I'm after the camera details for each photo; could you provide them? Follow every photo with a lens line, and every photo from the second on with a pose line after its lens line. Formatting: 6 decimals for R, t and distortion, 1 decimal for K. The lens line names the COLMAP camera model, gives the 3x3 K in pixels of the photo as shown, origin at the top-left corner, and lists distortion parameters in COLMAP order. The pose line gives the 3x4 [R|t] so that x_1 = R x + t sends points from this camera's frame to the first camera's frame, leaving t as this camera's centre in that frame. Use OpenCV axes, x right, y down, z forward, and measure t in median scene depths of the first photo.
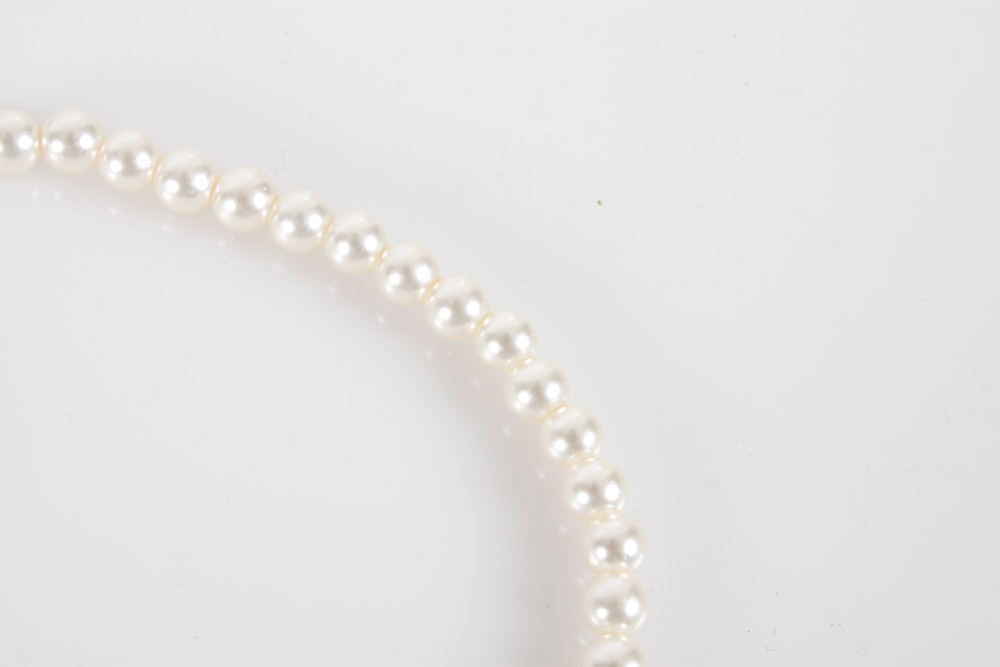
lens RADIAL K [[2213.5, 0, 494.1], [0, 2213.5, 329.2], [0, 0, 1]] dist [0.076071, 0.000000]
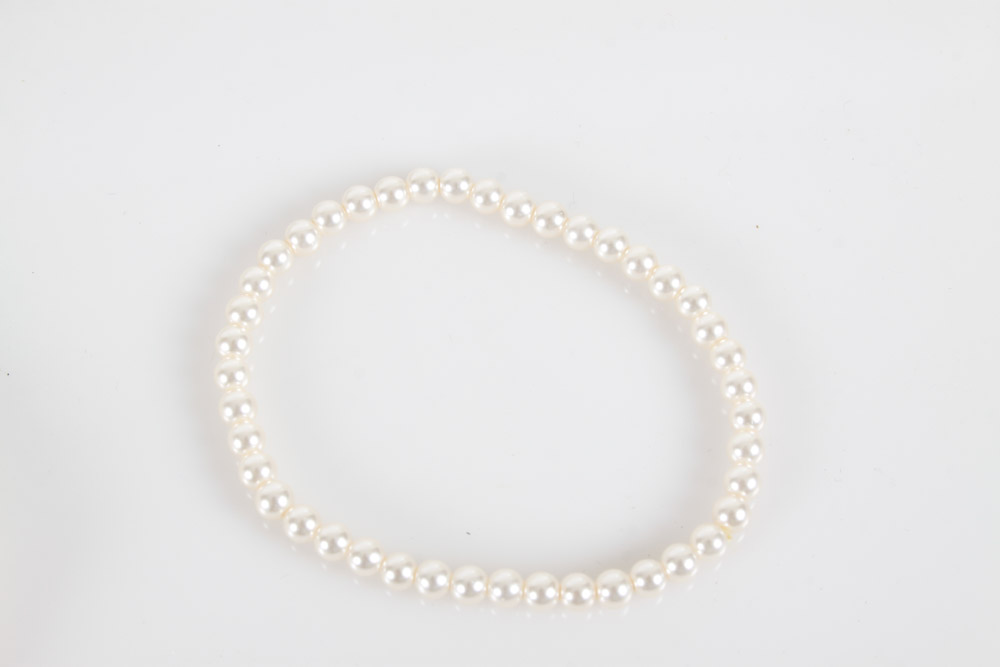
lens RADIAL K [[2213.5, 0, 501.9], [0, 2213.5, 333.4], [0, 0, 1]] dist [0.076071, 0.000000]
pose [[0.985577, 0.027088, -0.167048, 0.150161], [-0.031470, 0.999225, -0.023636, 0.076635], [0.166278, 0.028553, 0.985665, -0.763032]]
